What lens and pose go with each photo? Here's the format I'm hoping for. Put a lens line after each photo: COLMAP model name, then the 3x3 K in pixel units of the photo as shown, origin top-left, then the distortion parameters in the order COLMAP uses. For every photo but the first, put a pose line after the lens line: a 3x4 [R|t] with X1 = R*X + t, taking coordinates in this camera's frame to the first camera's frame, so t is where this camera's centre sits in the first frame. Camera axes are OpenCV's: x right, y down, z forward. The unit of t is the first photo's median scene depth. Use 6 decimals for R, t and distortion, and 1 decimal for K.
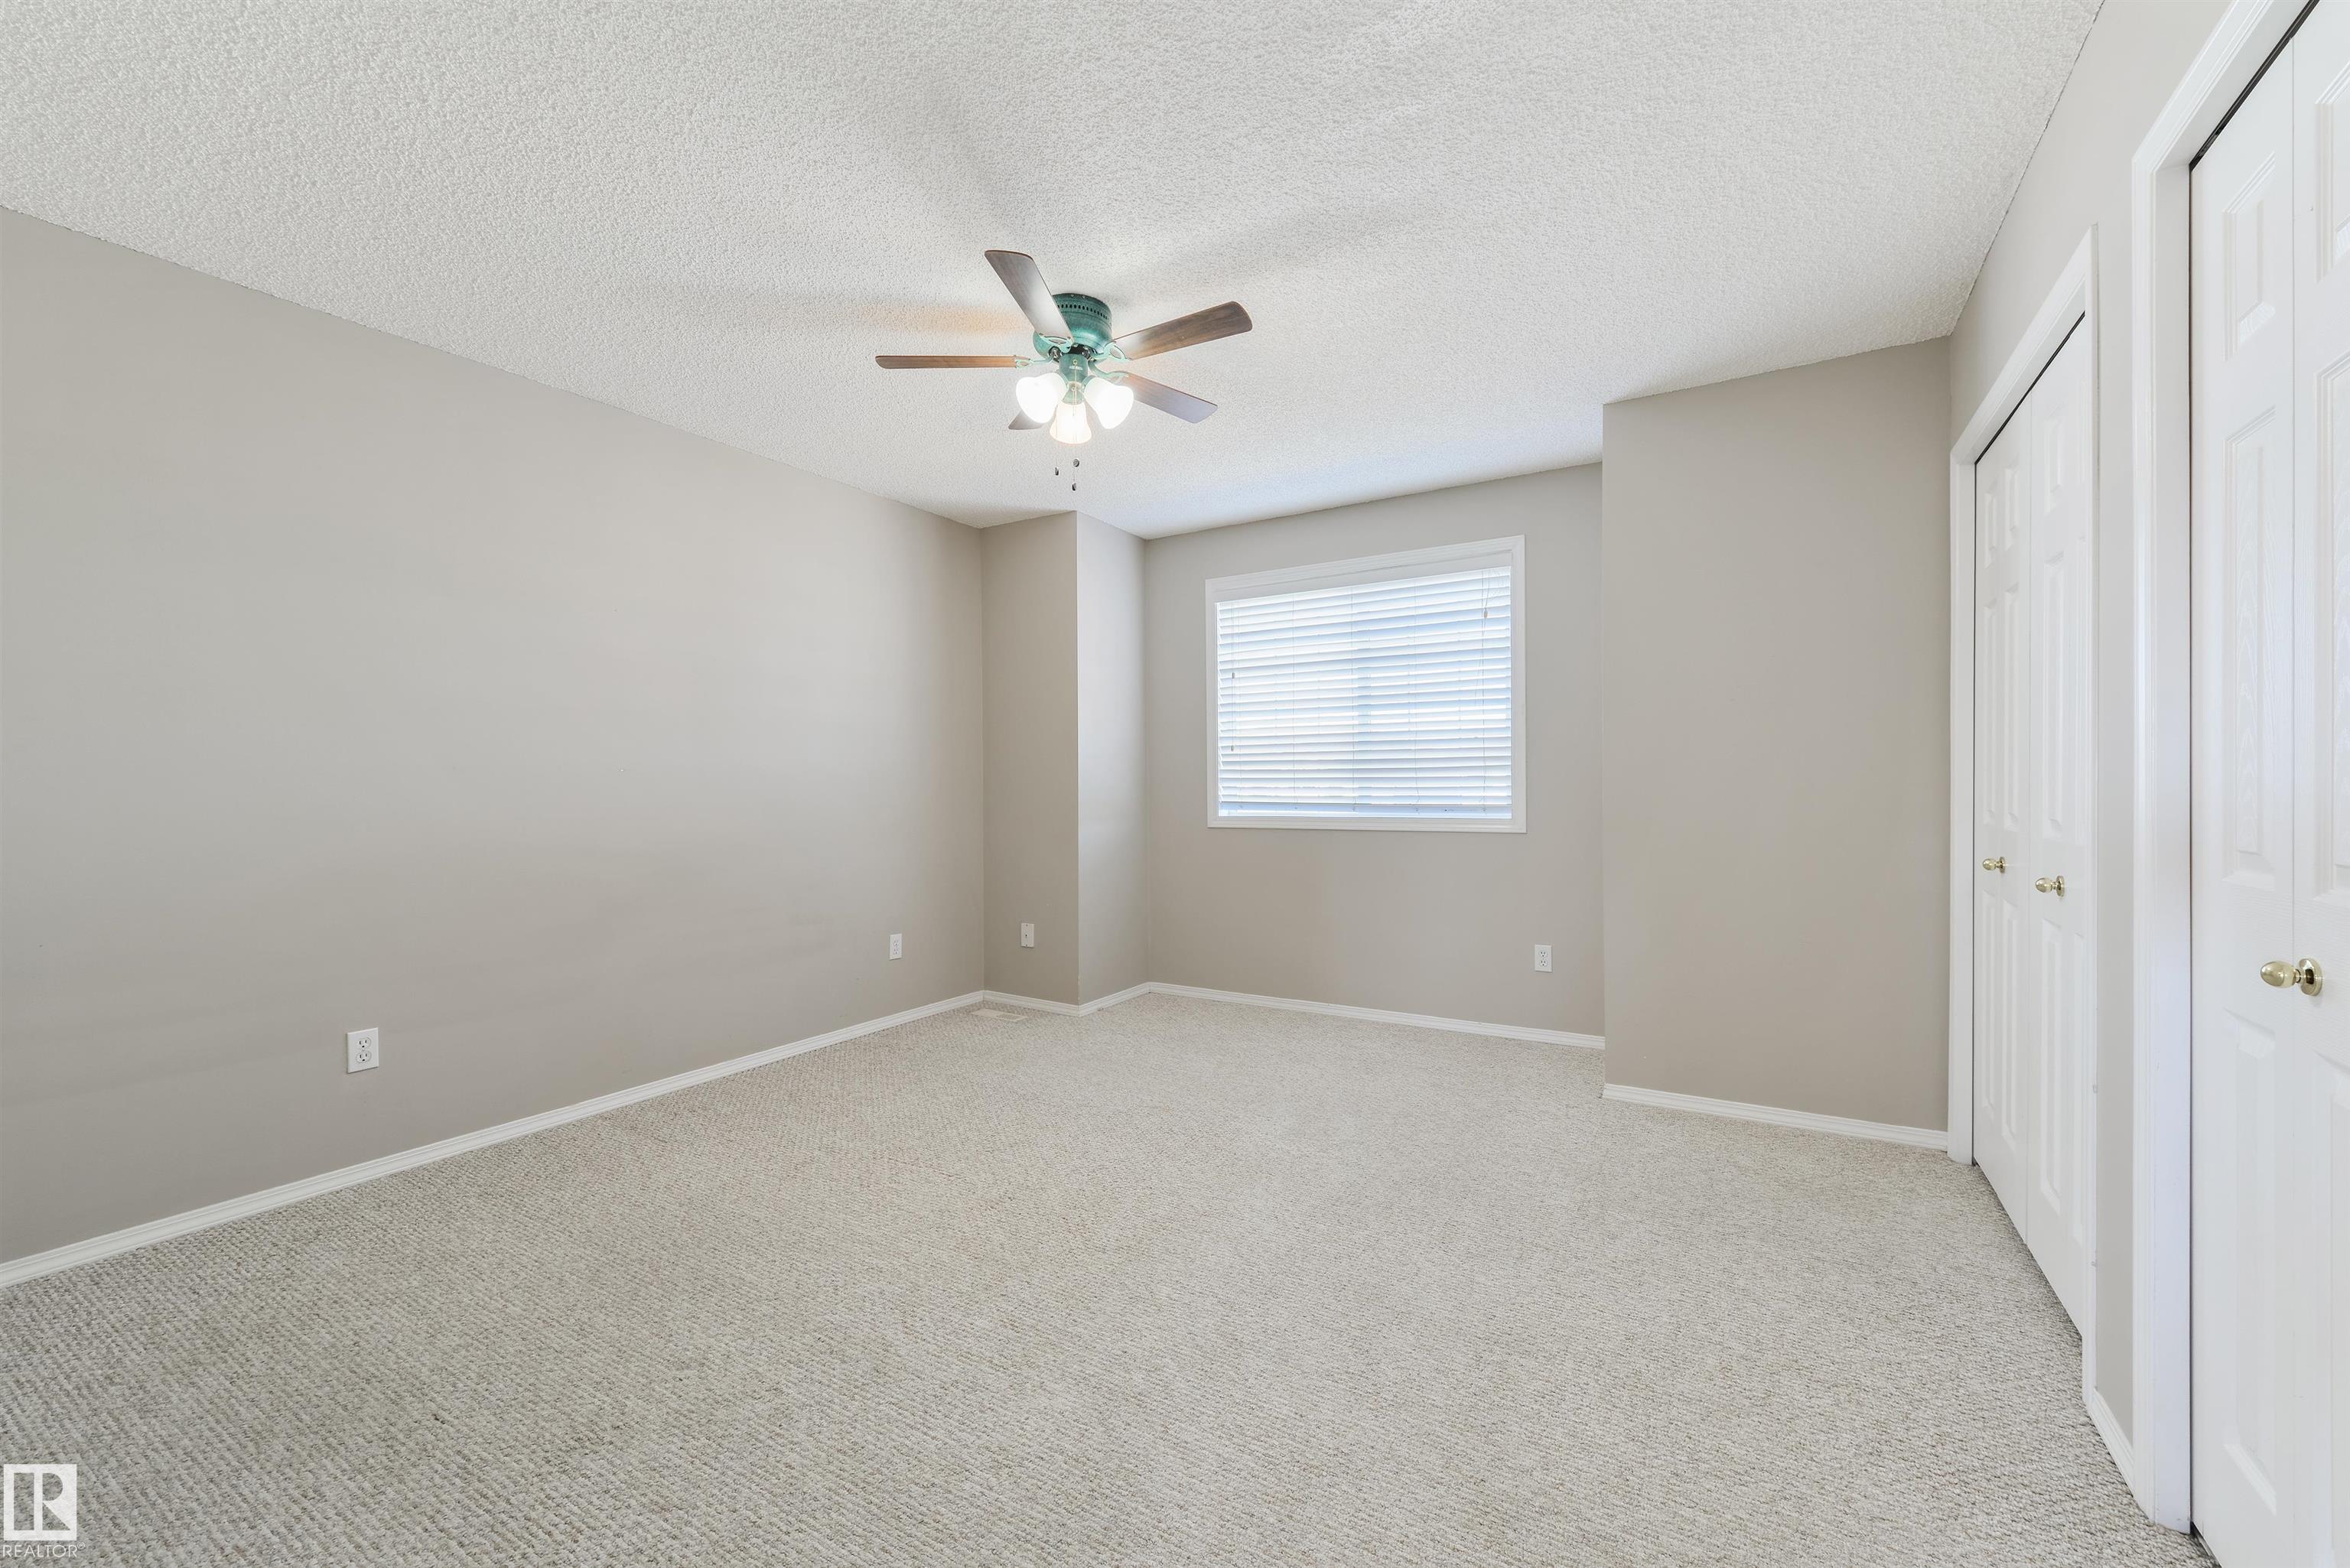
lens RADIAL K [[926.3, 0, 1171.8], [0, 926.3, 793.6], [0, 0, 1]] dist [0.004671, -0.002187]
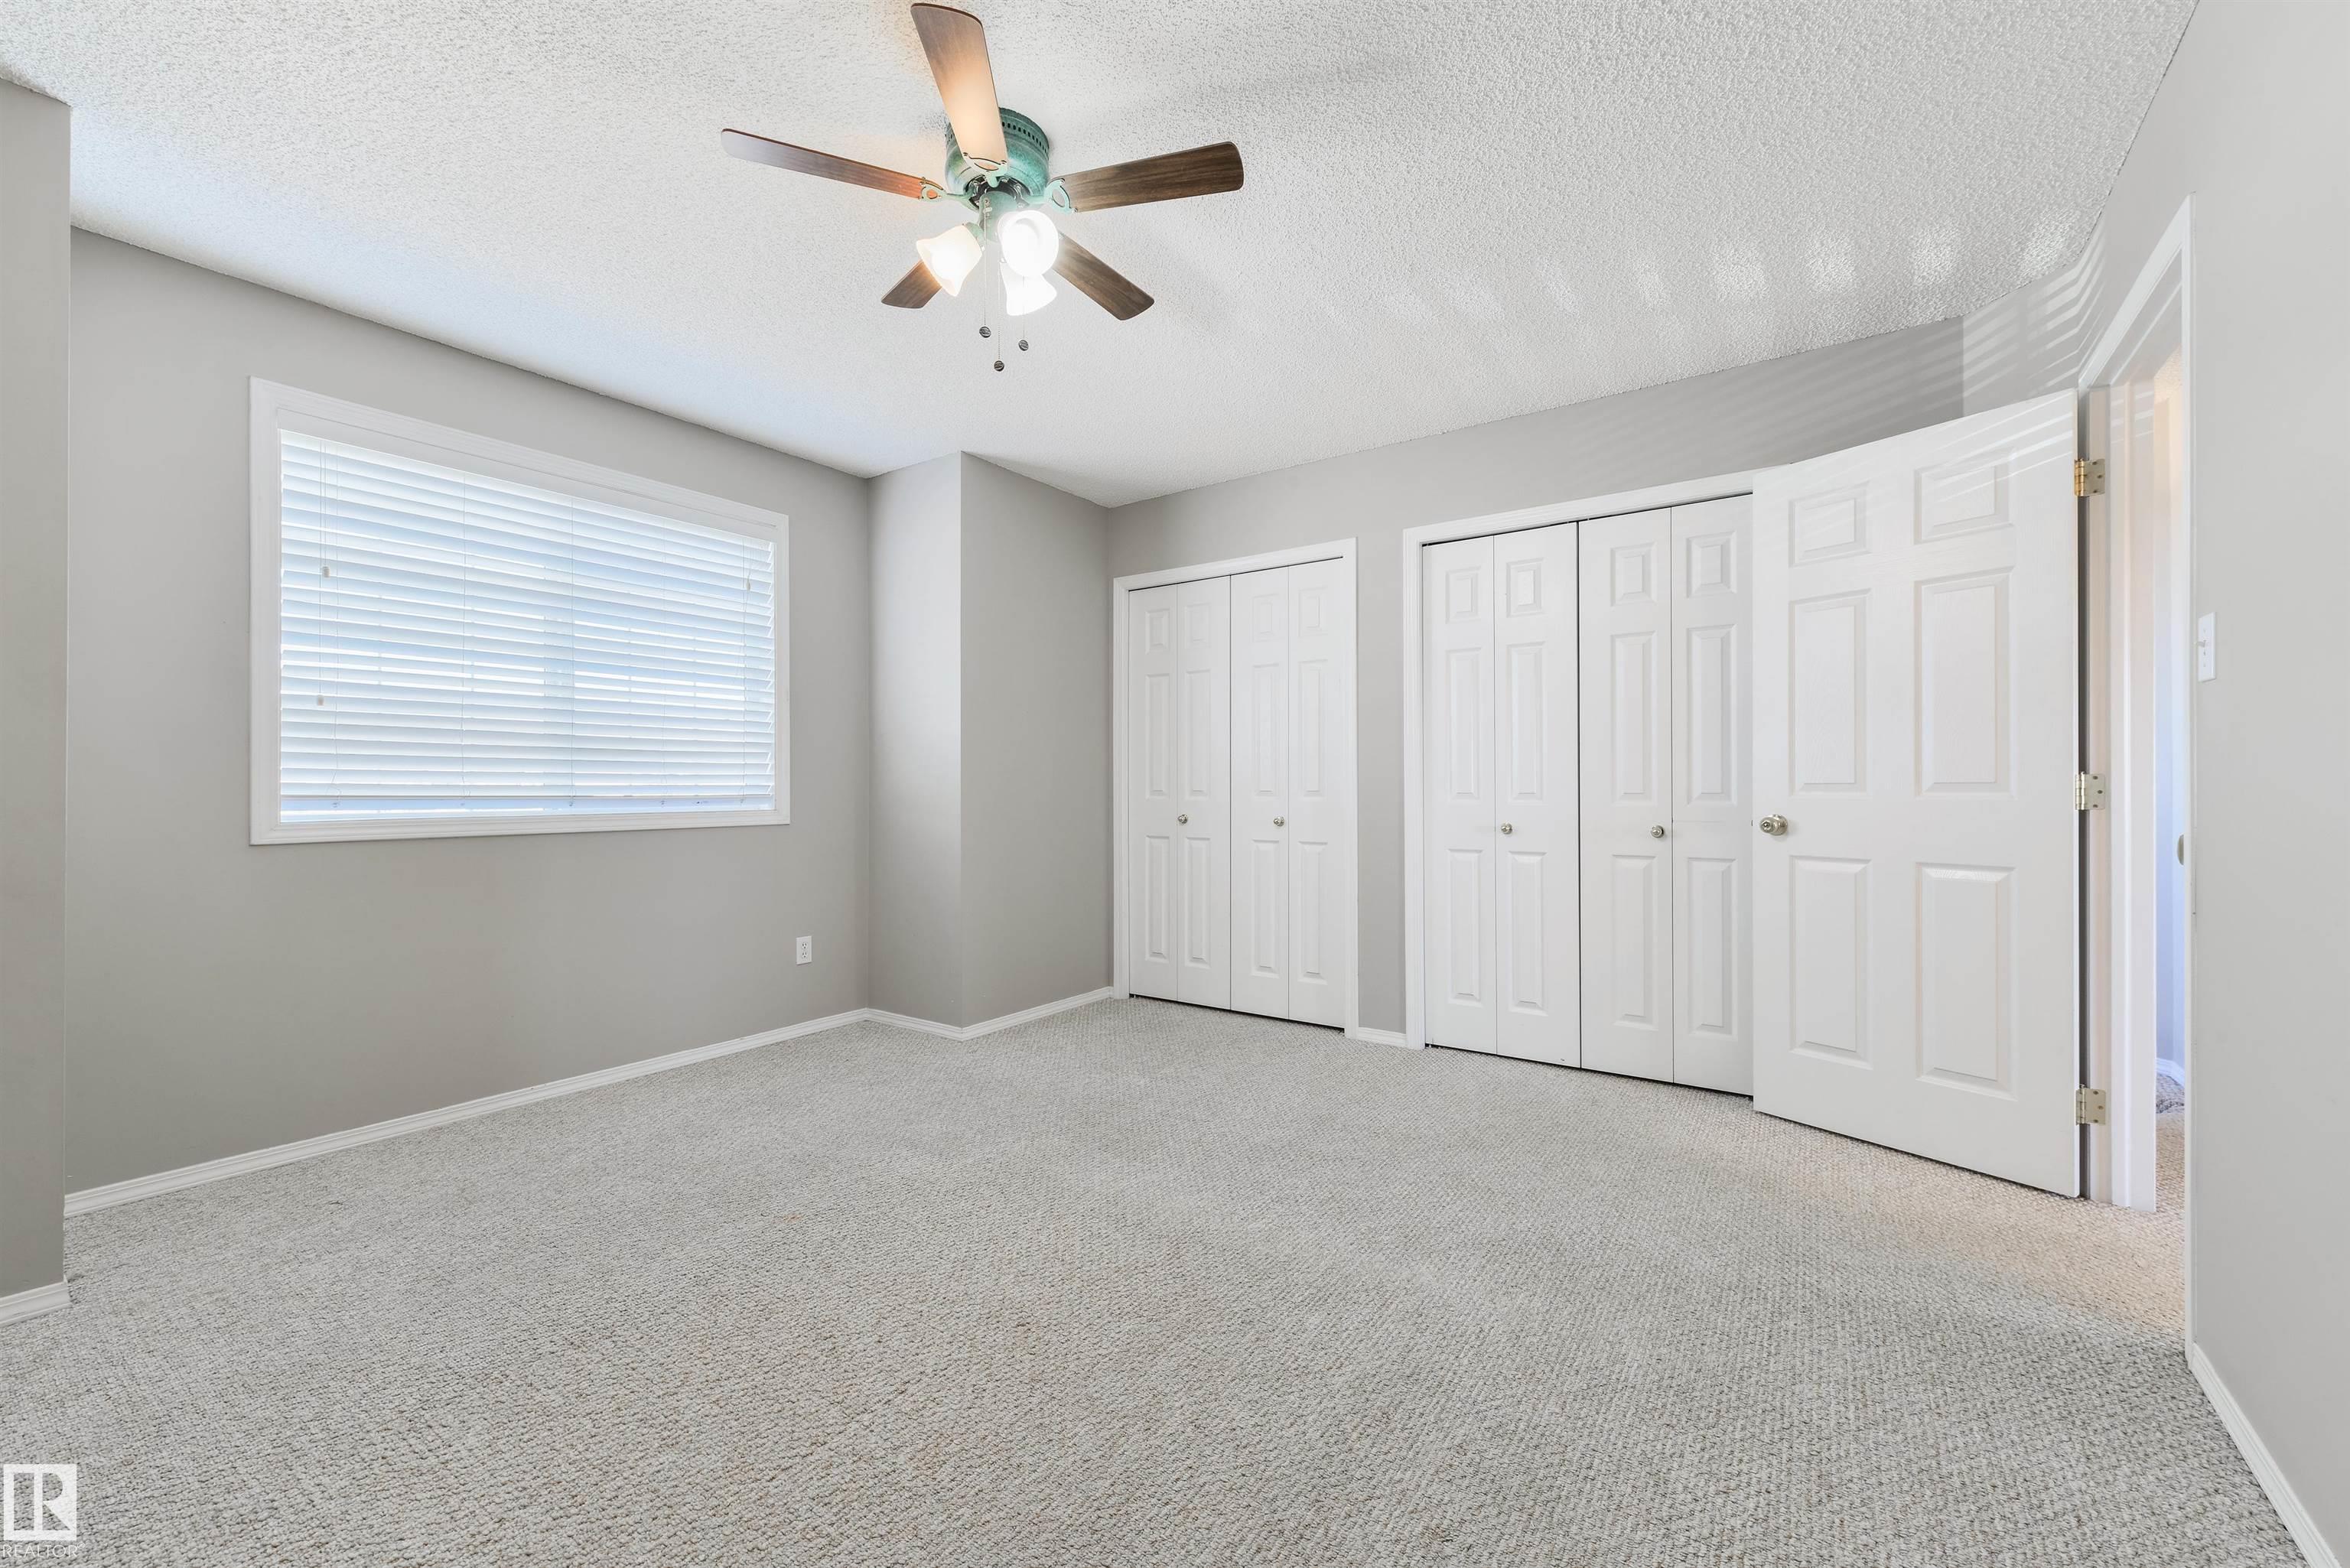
lens RADIAL K [[926.3, 0, 1214.6], [0, 926.3, 790.5], [0, 0, 1]] dist [0.004671, -0.002187]
pose [[0.040274, 0.003233, 0.999183, -0.568345], [0.012280, 0.999918, -0.003730, 0.017074], [-0.999113, 0.012420, 0.040231, 0.520941]]
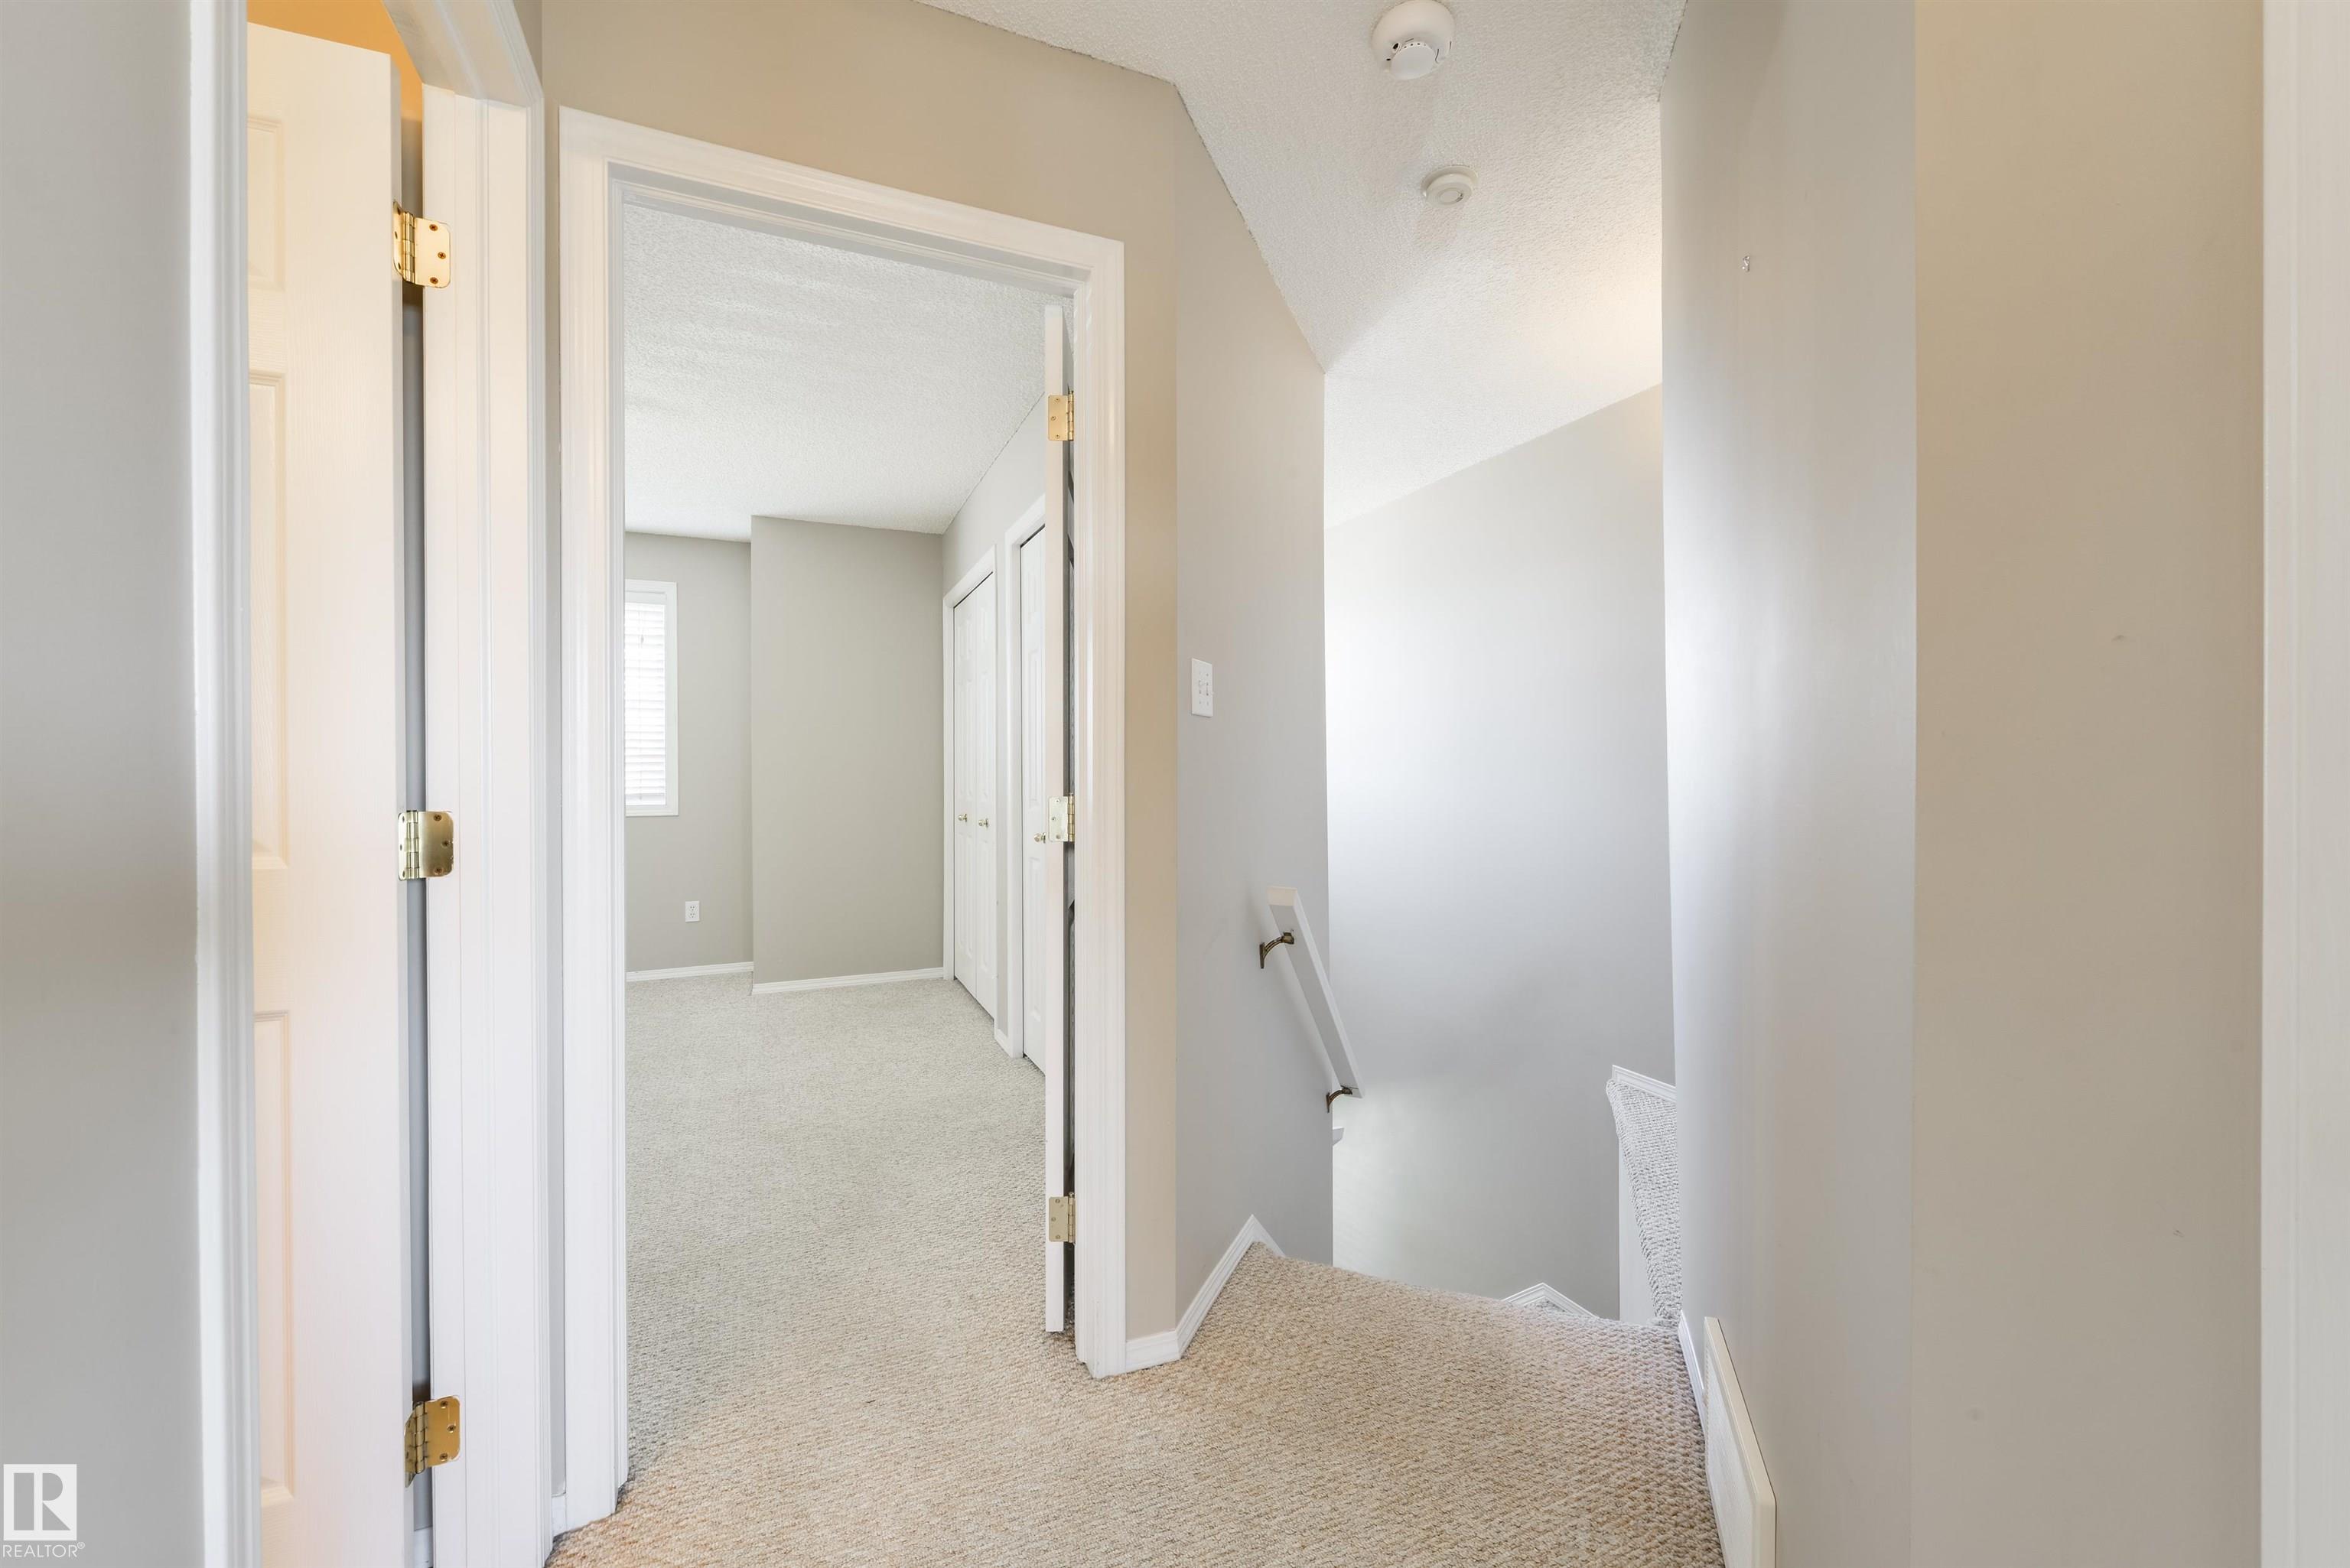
lens RADIAL K [[926.3, 0, 1216.0], [0, 926.3, 790.3], [0, 0, 1]] dist [0.004671, -0.002187]
pose [[0.541617, -0.002377, 0.840622, -0.293881], [0.005047, 0.999987, -0.000424, 0.012474], [-0.840610, 0.004472, 0.541622, -0.319603]]
